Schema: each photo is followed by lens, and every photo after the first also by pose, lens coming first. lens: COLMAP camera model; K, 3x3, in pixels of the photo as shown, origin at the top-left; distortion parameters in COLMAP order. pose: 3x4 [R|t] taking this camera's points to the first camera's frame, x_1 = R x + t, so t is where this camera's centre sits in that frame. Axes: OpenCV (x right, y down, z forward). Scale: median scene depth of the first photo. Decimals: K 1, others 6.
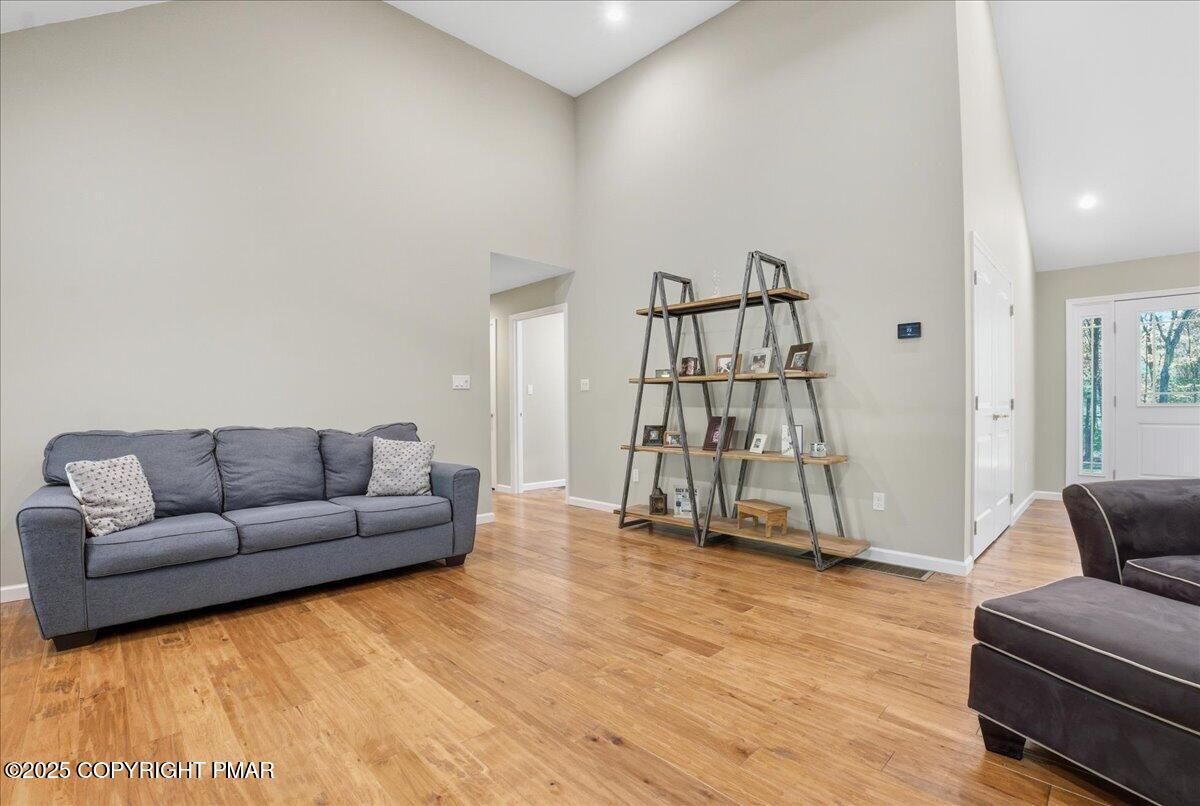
lens RADIAL K [[535.8, 0, 600.0], [0, 535.8, 403.0], [0, 0, 1]] dist [-0.055890, -0.000008]
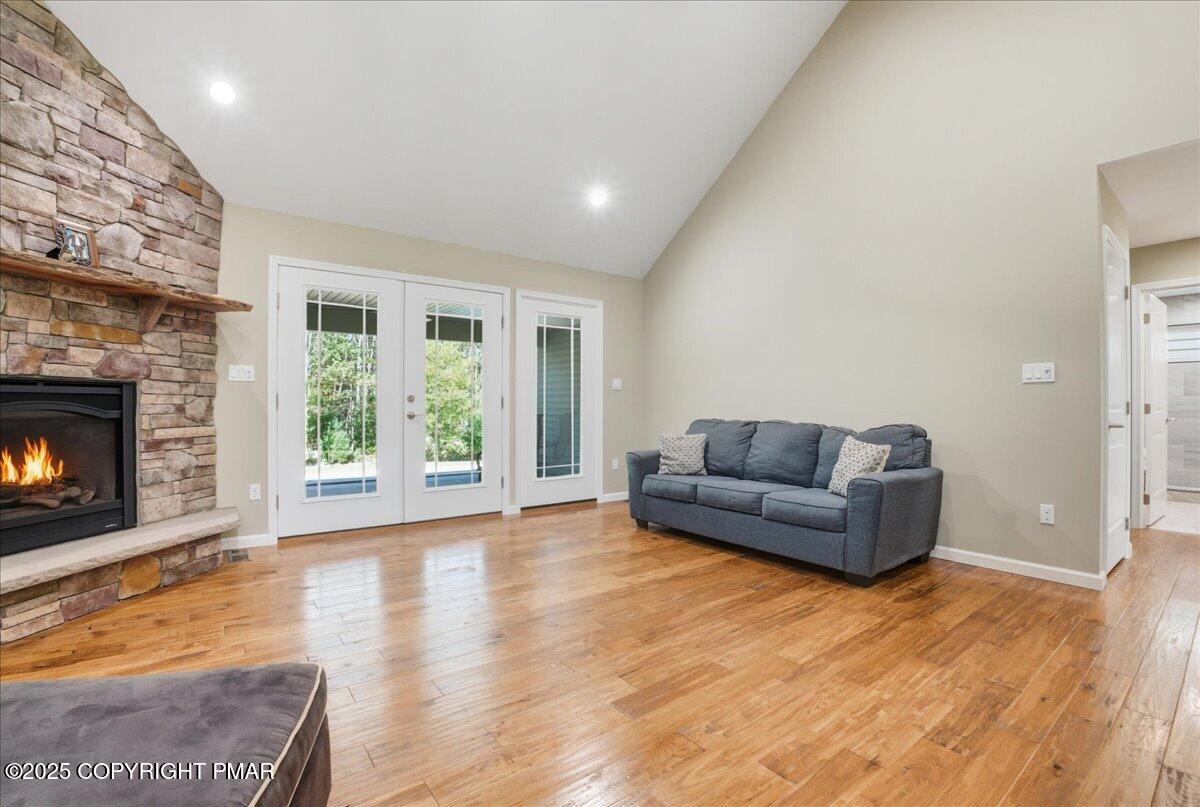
lens RADIAL K [[535.8, 0, 600.0], [0, 535.8, 403.5], [0, 0, 1]] dist [-0.055890, -0.000008]
pose [[-0.124446, -0.001198, -0.992226, 0.780988], [-0.002088, 0.999997, -0.000946, 0.005480], [0.992224, 0.001954, -0.124448, 0.822133]]
